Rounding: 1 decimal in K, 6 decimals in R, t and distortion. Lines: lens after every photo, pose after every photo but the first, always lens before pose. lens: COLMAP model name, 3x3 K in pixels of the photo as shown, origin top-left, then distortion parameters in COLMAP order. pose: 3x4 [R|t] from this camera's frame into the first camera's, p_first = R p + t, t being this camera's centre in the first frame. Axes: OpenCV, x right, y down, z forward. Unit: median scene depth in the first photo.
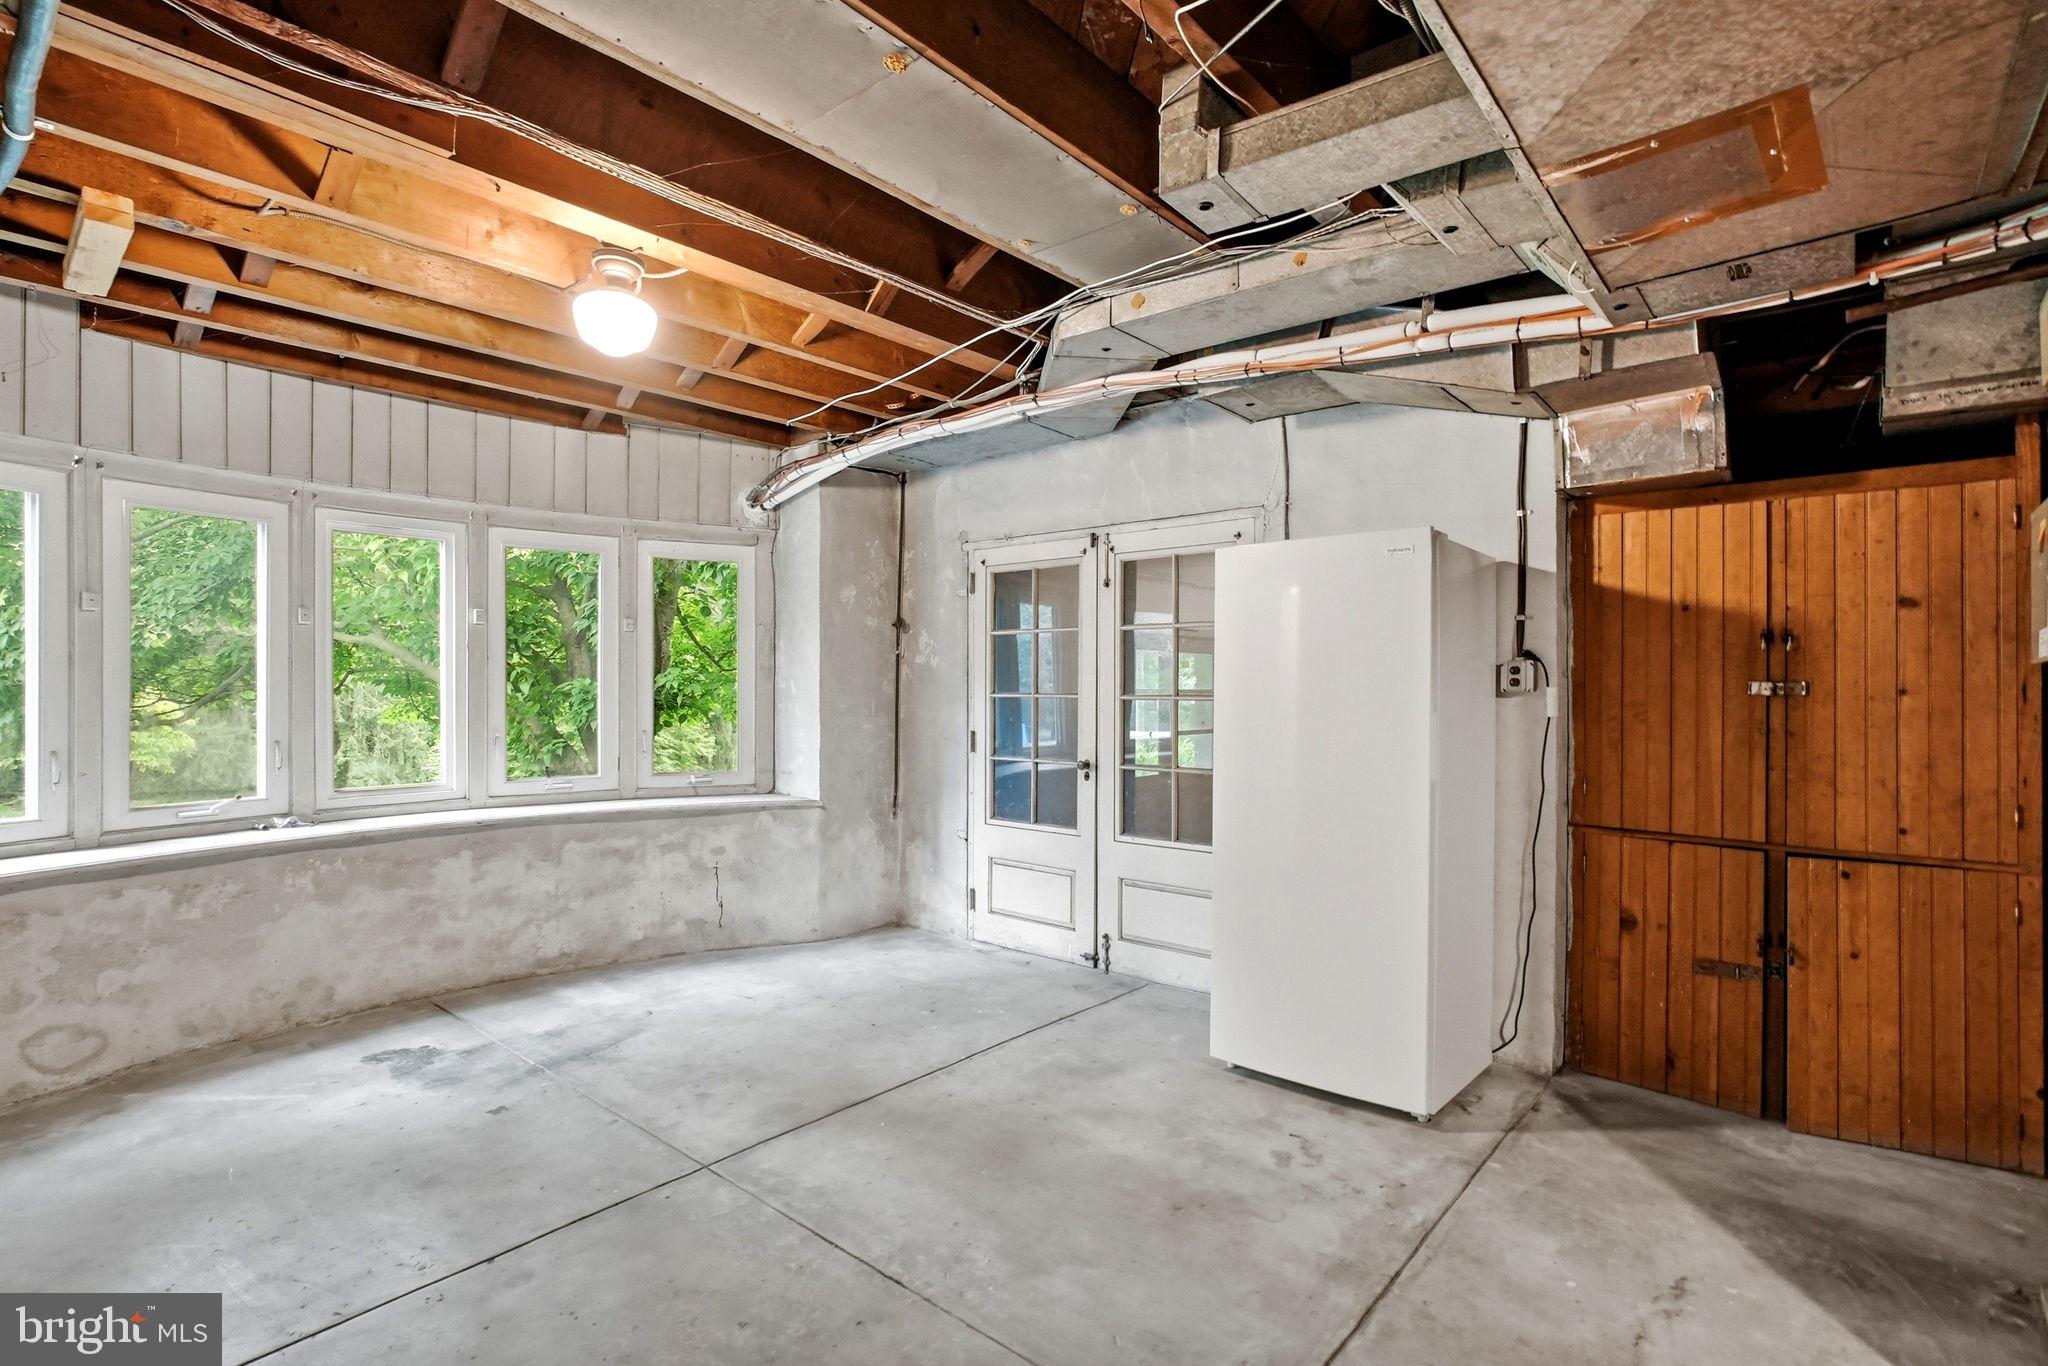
lens RADIAL K [[968.3, 0, 1028.4], [0, 968.3, 685.1], [0, 0, 1]] dist [-0.020284, 0.007645]
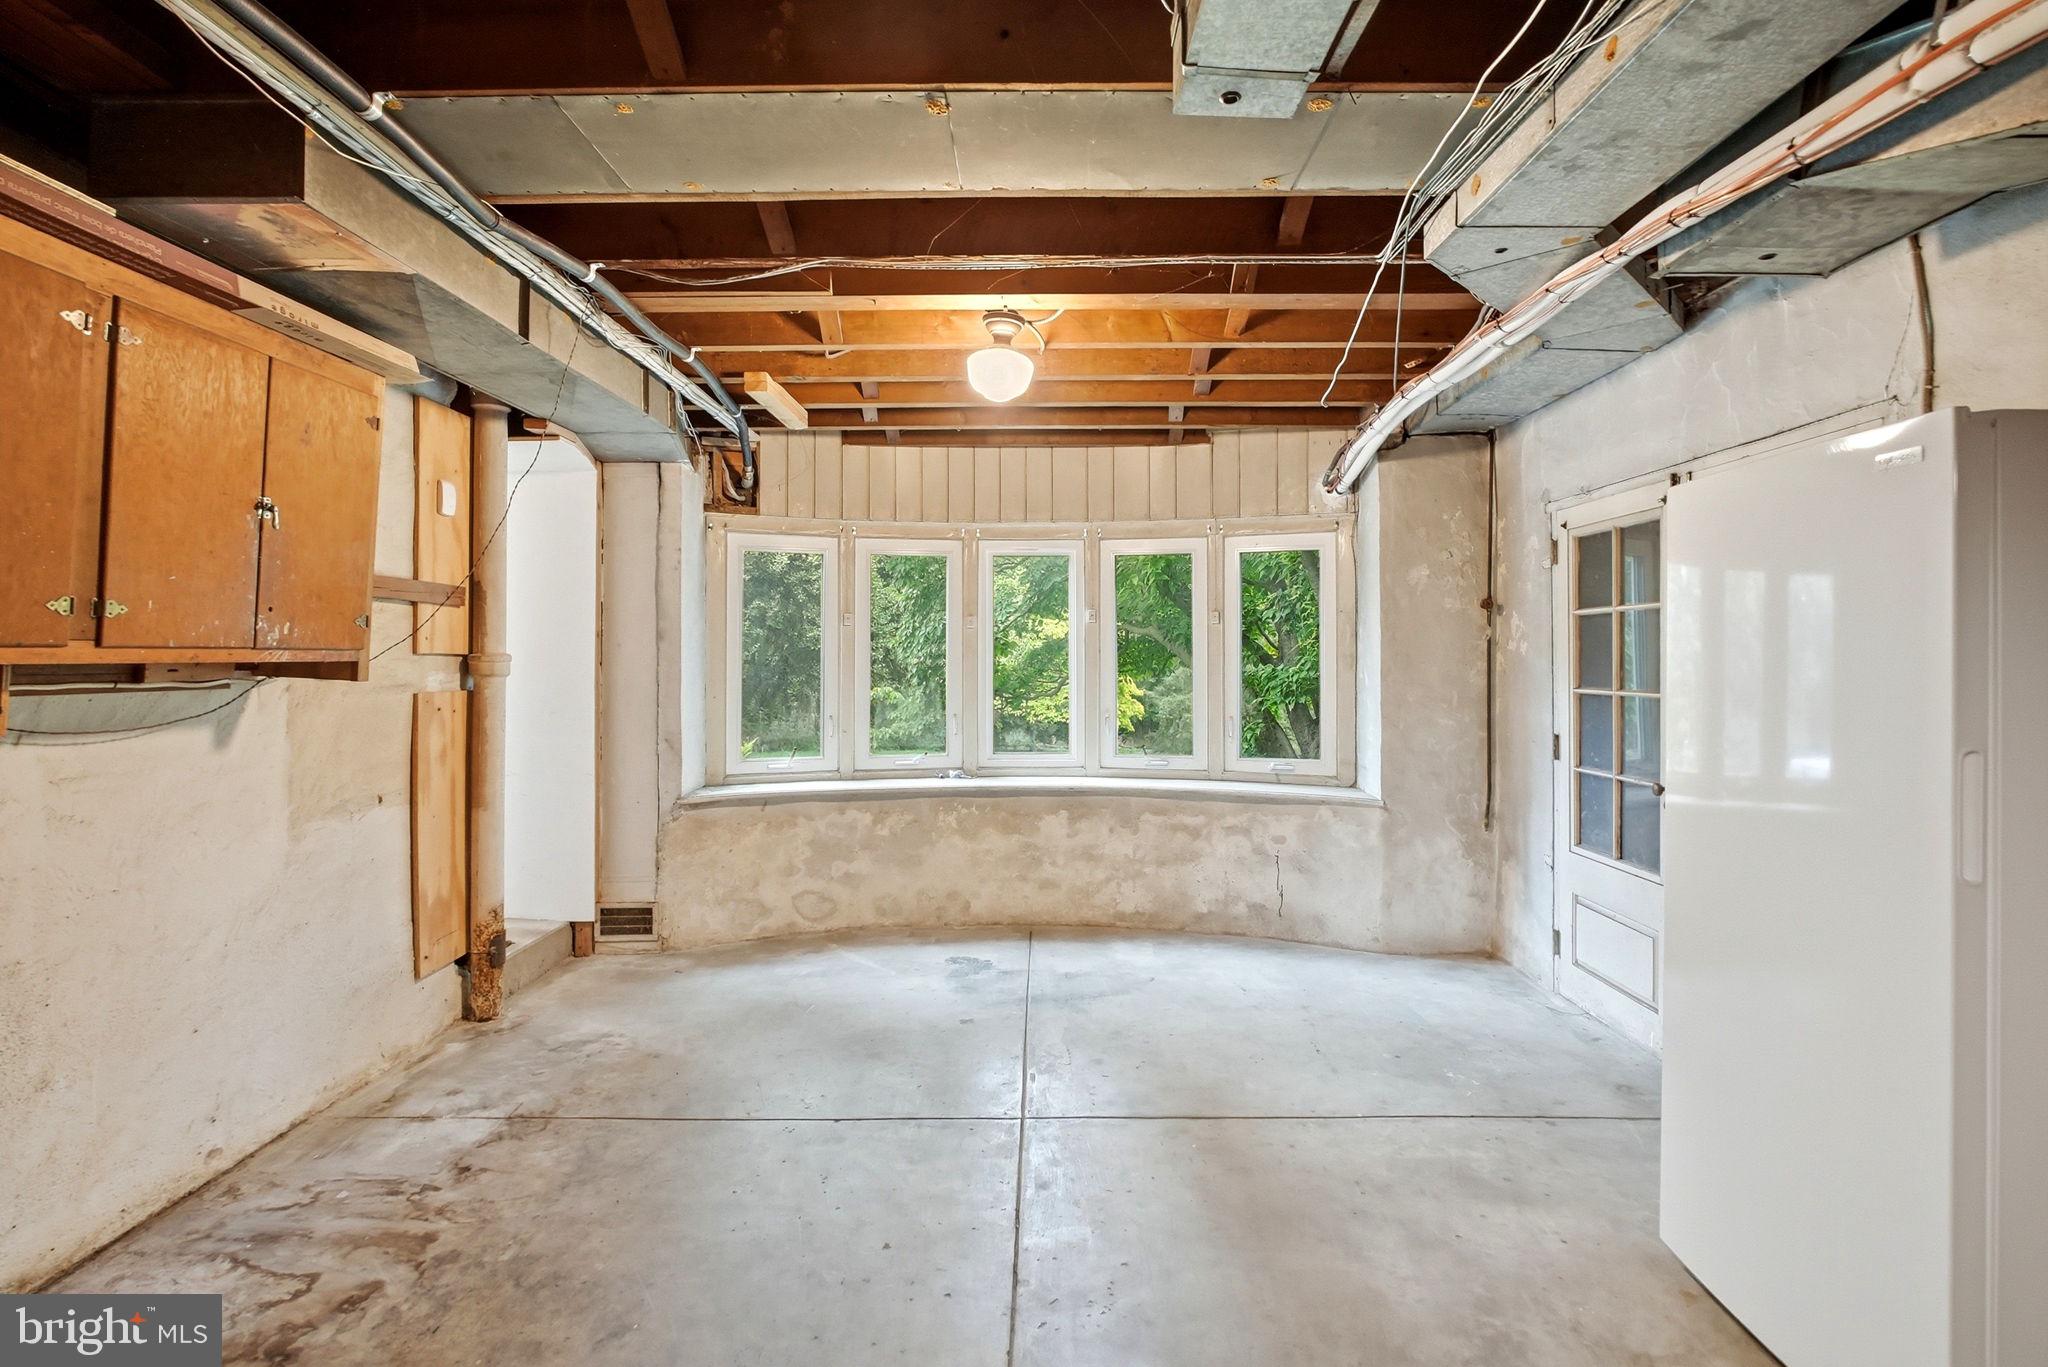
lens RADIAL K [[968.3, 0, 1035.2], [0, 968.3, 642.6], [0, 0, 1]] dist [-0.020284, 0.007645]
pose [[0.652840, -0.015746, -0.757332, 0.305982], [-0.000653, 0.999772, -0.021350, -0.013147], [0.757496, 0.014433, 0.652681, 0.163787]]
